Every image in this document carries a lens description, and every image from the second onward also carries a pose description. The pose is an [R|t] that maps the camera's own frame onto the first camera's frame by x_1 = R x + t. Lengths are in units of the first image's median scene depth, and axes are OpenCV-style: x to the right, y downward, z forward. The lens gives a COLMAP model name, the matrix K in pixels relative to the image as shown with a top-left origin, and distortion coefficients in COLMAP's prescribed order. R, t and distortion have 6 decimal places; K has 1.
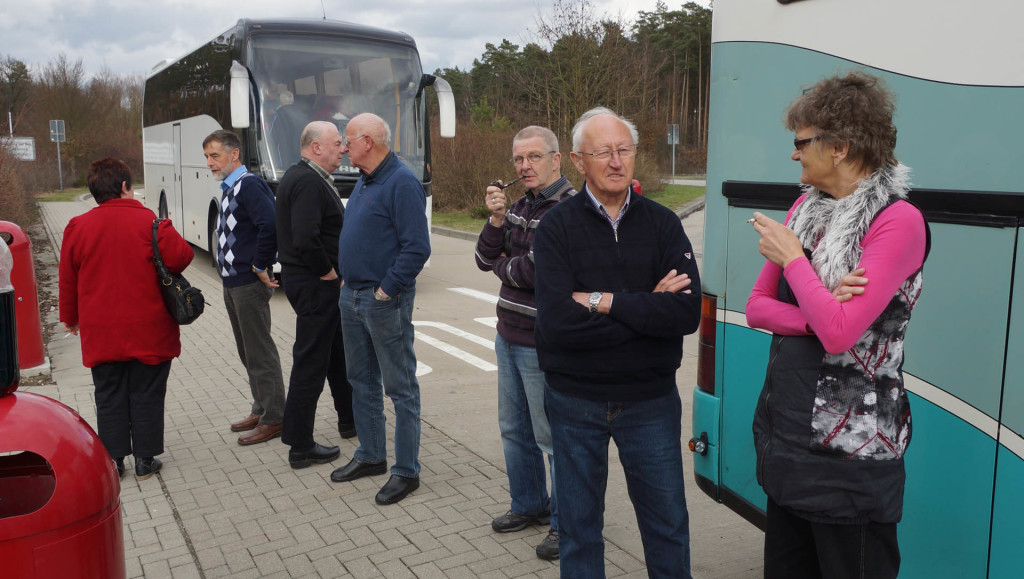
lens RADIAL K [[946.2, 0, 514.7], [0, 946.2, 288.9], [0, 0, 1]] dist [-0.034553, 0.000000]
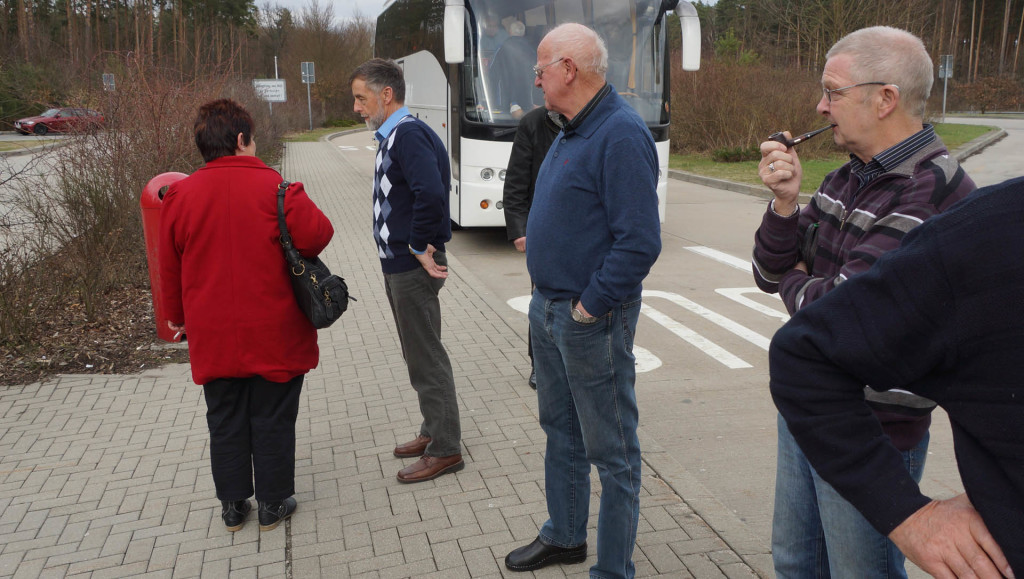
lens RADIAL K [[946.2, 0, 498.7], [0, 946.2, 305.3], [0, 0, 1]] dist [-0.034553, 0.000000]
pose [[0.965376, 0.043927, -0.257136, -0.027874], [-0.023061, 0.996232, 0.083609, -0.044188], [0.259840, -0.074784, 0.962752, 0.324806]]
